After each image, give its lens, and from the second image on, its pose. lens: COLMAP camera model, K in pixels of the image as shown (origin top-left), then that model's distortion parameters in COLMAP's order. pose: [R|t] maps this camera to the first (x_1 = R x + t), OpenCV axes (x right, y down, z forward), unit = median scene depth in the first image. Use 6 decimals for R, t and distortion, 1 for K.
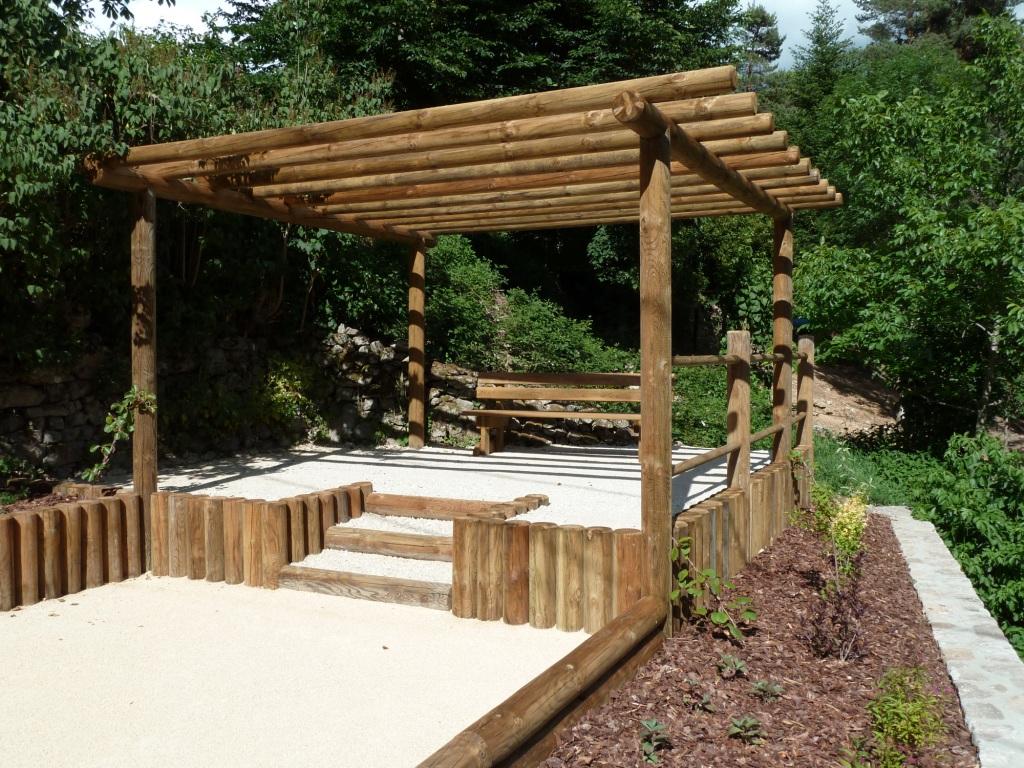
lens RADIAL K [[985.8, 0, 512.7], [0, 985.8, 378.5], [0, 0, 1]] dist [-0.034482, 0.000000]
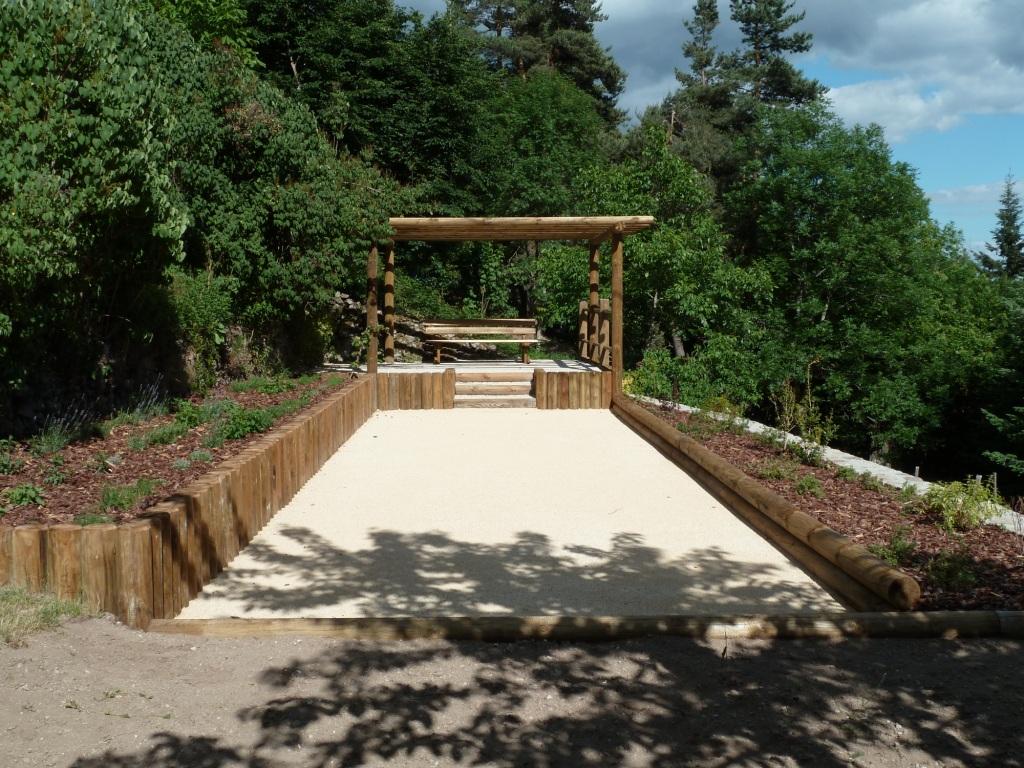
lens RADIAL K [[1187.6, 0, 504.5], [0, 1187.6, 382.3], [0, 0, 1]] dist [-0.030831, 0.000000]
pose [[0.896912, -0.031158, 0.441109, -0.835956], [0.015134, 0.999093, 0.039799, 0.023659], [-0.441949, -0.029021, 0.896571, -0.973553]]
